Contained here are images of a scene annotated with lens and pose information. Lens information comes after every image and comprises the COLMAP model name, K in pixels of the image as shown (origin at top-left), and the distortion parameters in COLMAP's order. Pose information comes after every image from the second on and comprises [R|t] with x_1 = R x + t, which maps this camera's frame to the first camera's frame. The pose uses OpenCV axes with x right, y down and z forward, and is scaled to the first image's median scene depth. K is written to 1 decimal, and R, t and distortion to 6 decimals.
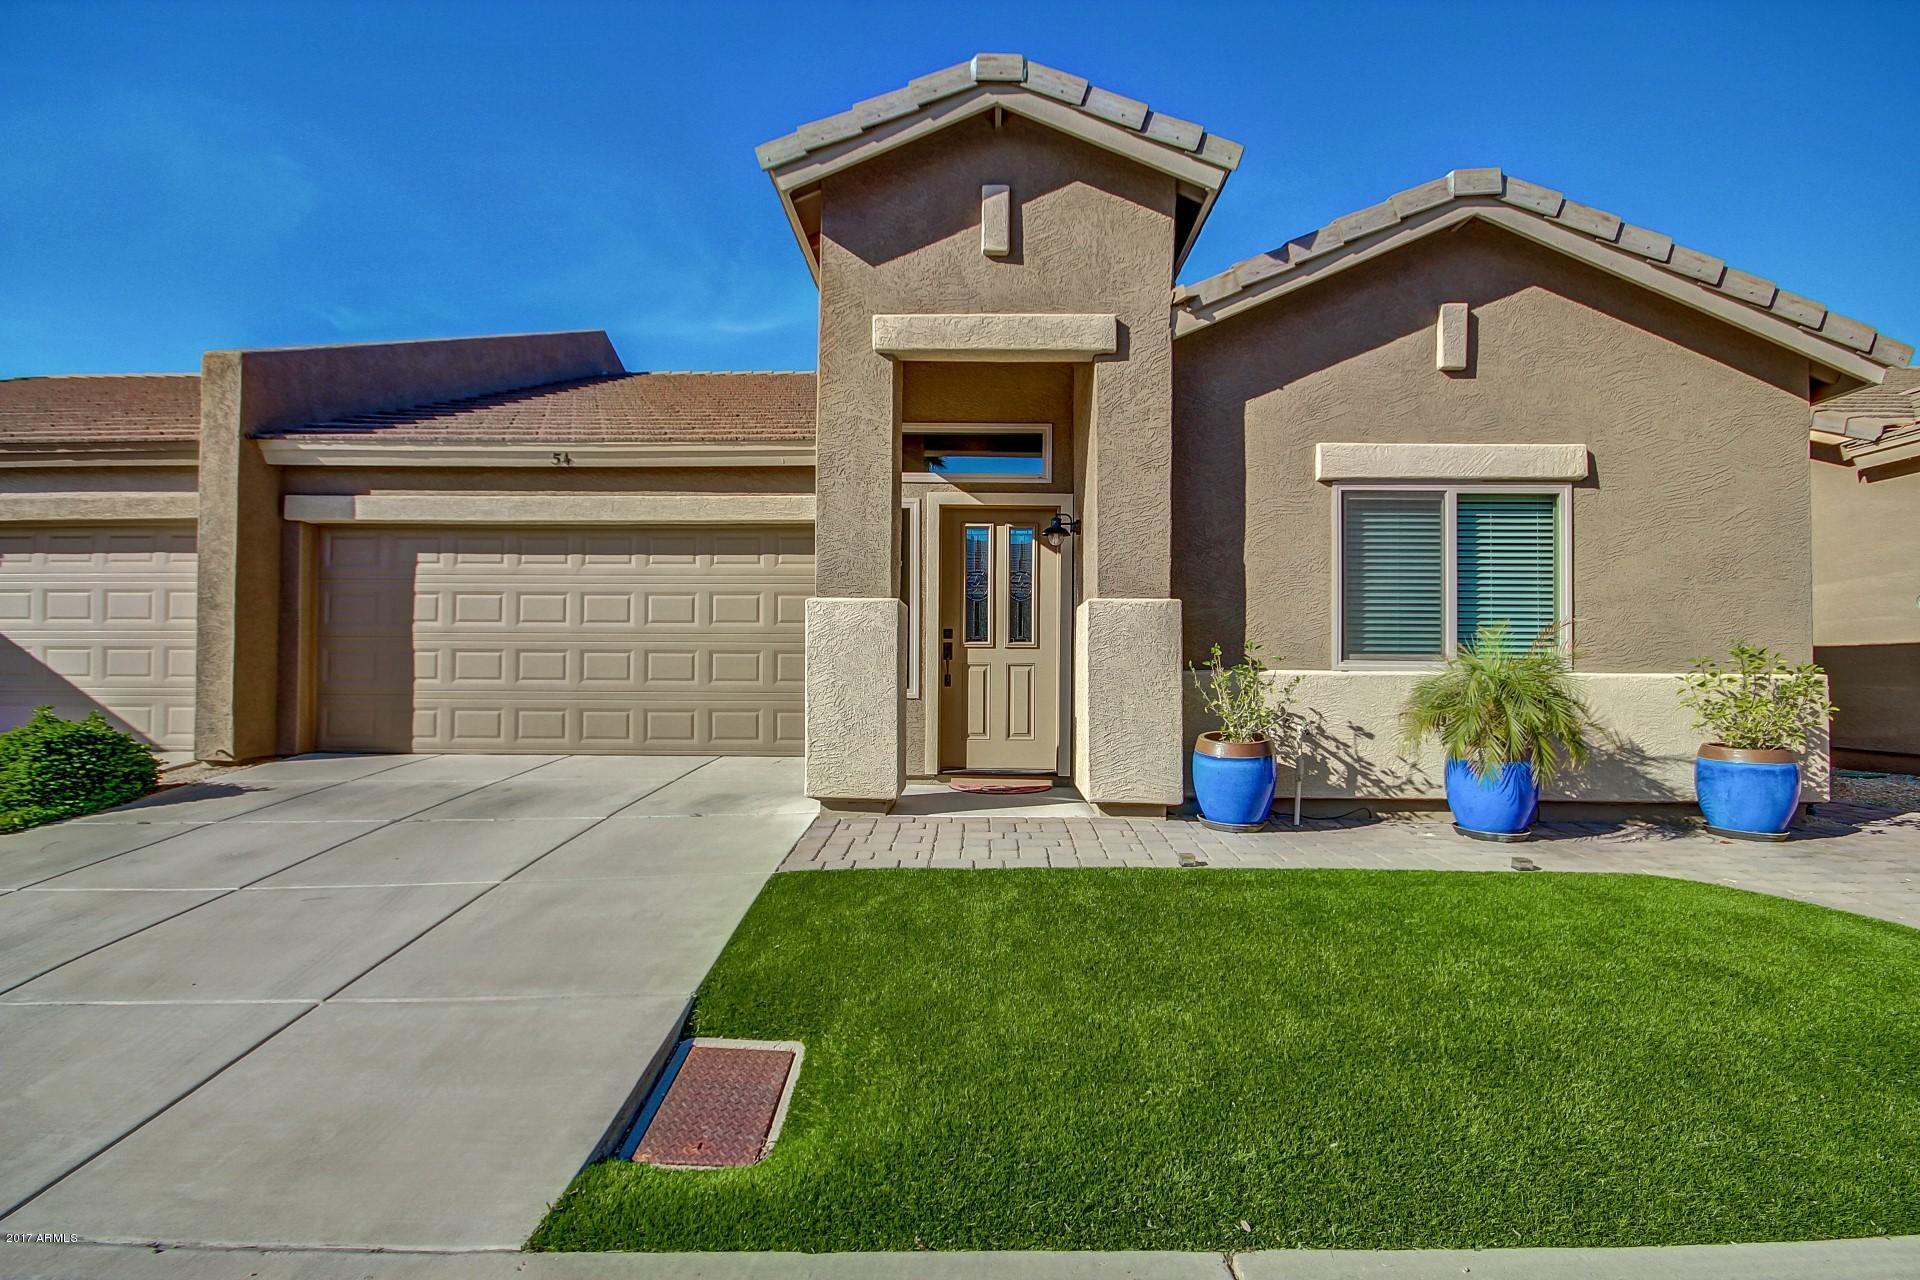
lens RADIAL K [[891.1, 0, 961.4], [0, 891.1, 641.7], [0, 0, 1]] dist [0.000319, -0.002972]
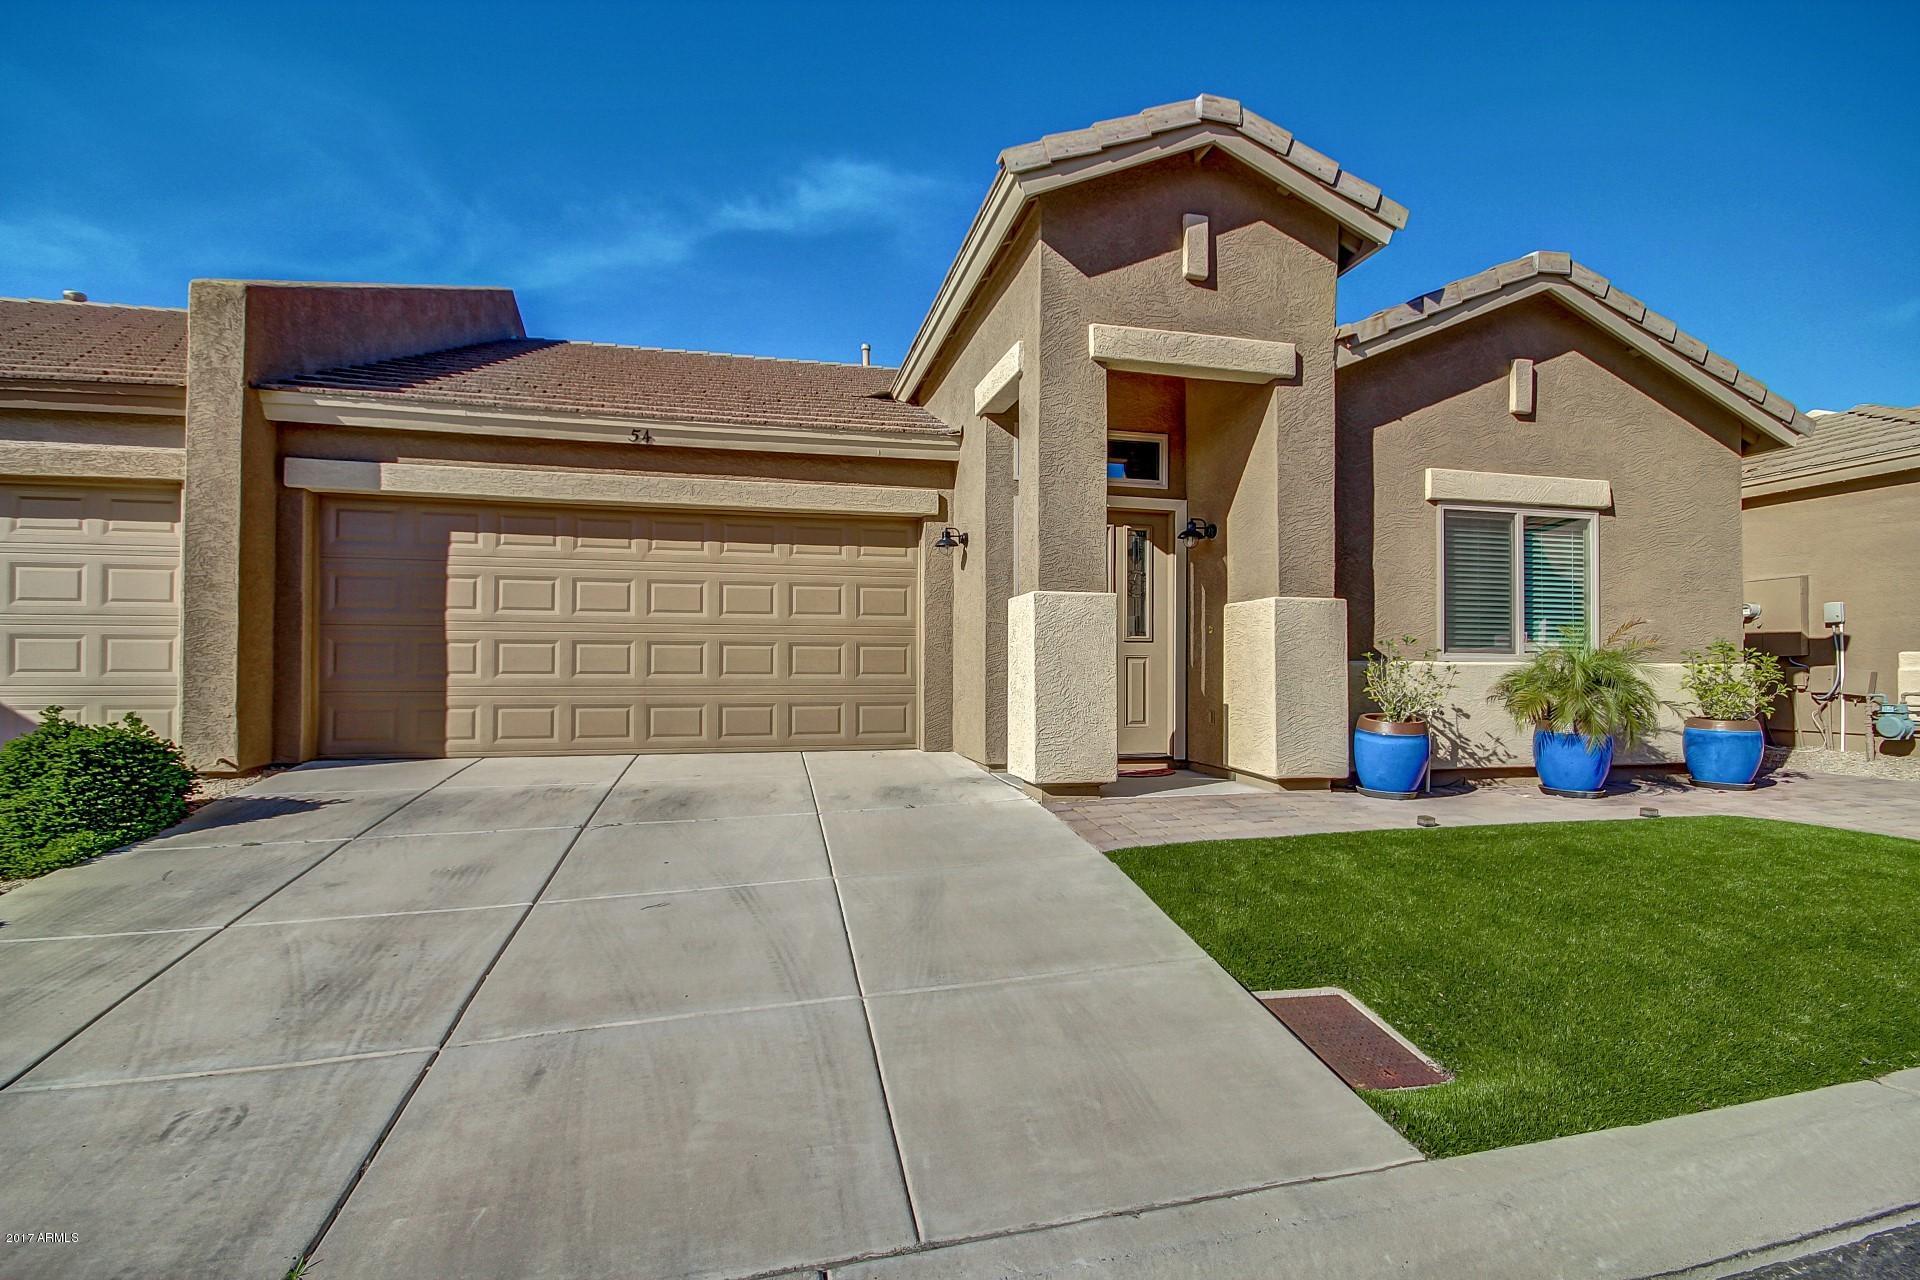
lens RADIAL K [[891.1, 0, 970.9], [0, 891.1, 643.1], [0, 0, 1]] dist [0.000319, -0.002972]
pose [[0.966789, 0.004412, 0.255536, -0.485959], [-0.006001, 0.999967, 0.005442, 0.005287], [-0.255504, -0.006794, 0.966784, 0.015705]]
